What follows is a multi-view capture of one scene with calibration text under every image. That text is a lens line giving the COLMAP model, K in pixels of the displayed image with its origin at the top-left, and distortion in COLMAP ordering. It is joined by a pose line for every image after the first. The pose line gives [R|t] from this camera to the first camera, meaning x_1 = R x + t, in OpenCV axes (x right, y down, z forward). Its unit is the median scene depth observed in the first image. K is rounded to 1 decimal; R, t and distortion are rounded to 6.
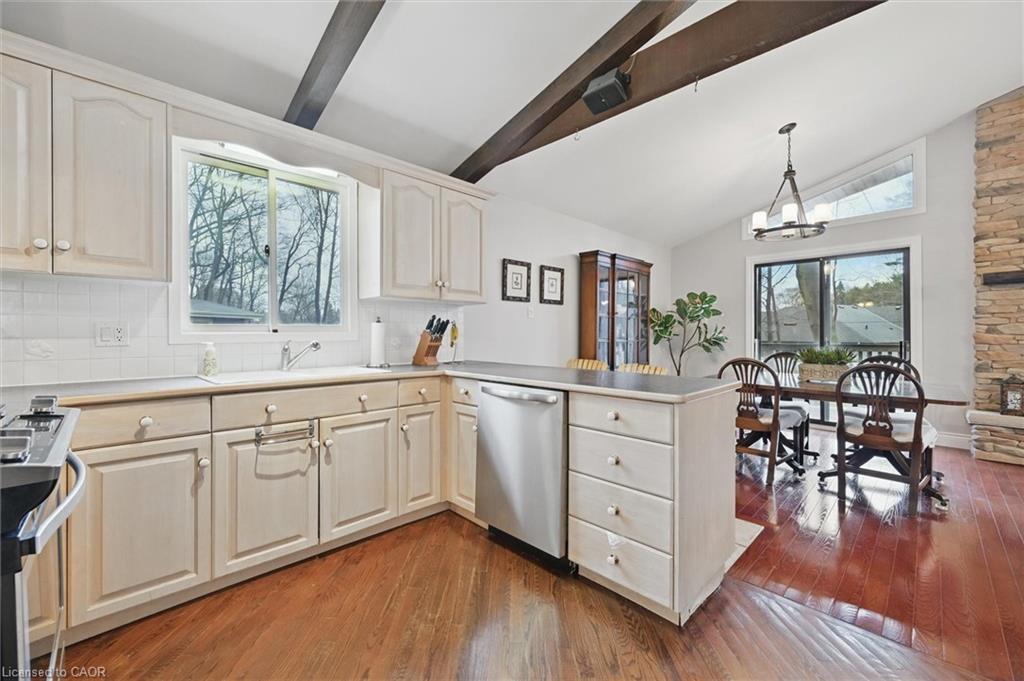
lens RADIAL K [[414.7, 0, 516.2], [0, 414.7, 335.9], [0, 0, 1]] dist [-0.001182, 0.000168]
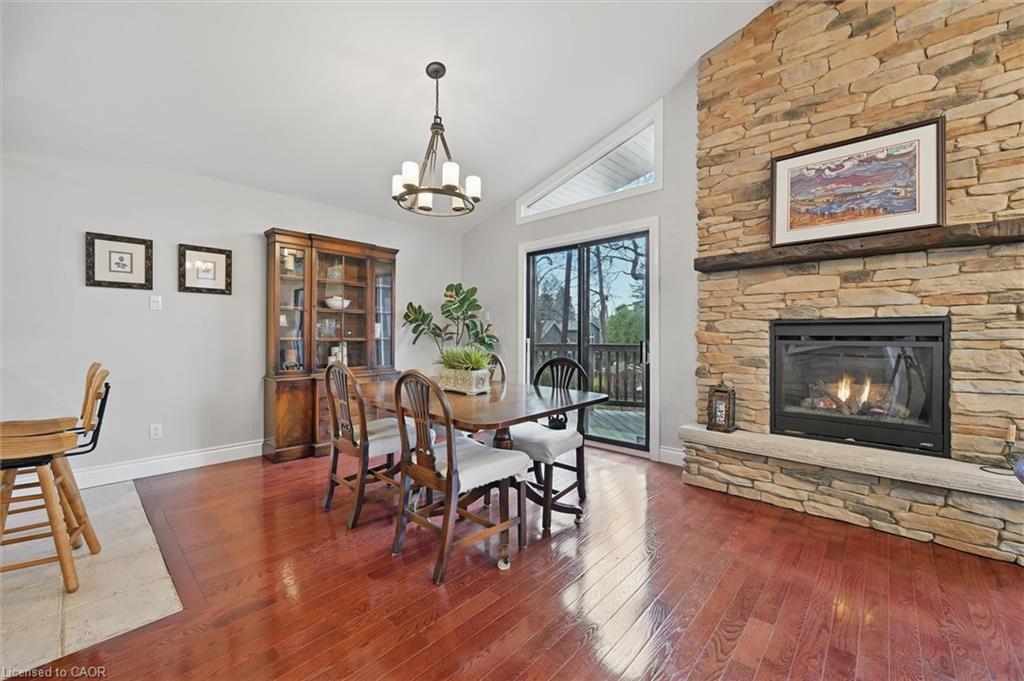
lens RADIAL K [[406.7, 0, 517.1], [0, 406.7, 338.6], [0, 0, 1]] dist [-0.003089, -0.000345]
pose [[0.998695, 0.002505, 0.051019, 0.720073], [-0.002821, 0.999977, 0.006121, 0.004665], [-0.051003, -0.006257, 0.998679, 0.204494]]
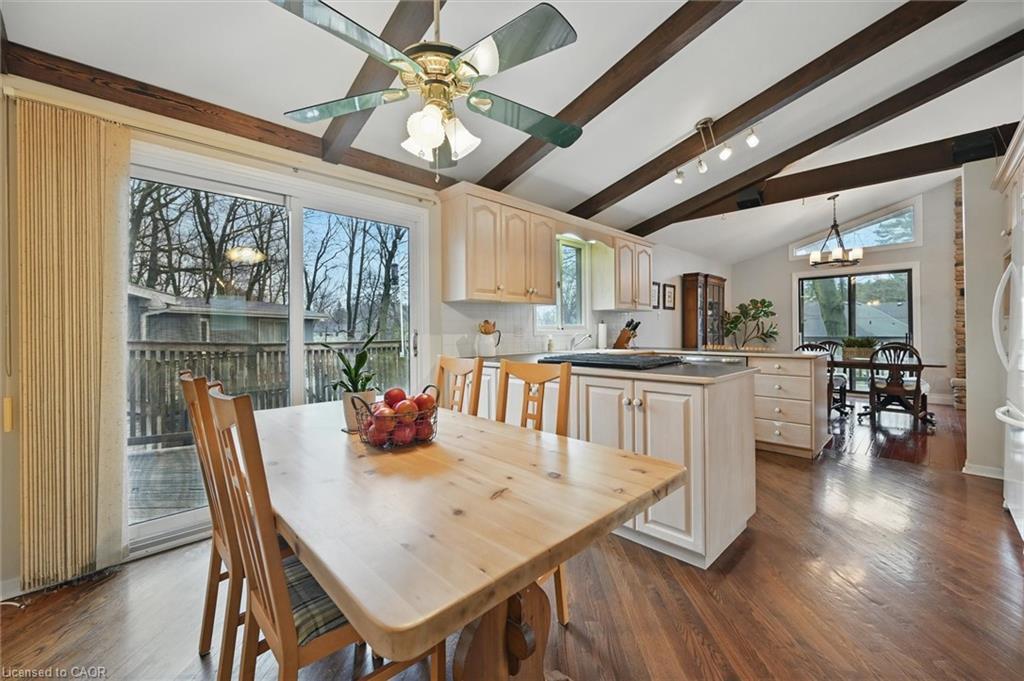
lens RADIAL K [[419.4, 0, 514.5], [0, 419.4, 332.9], [0, 0, 1]] dist [0.000485, 0.000284]
pose [[0.999964, -0.007744, 0.003322, -0.519721], [0.007751, 0.999968, -0.001970, 0.004396], [-0.003307, 0.001996, 0.999993, -0.538878]]
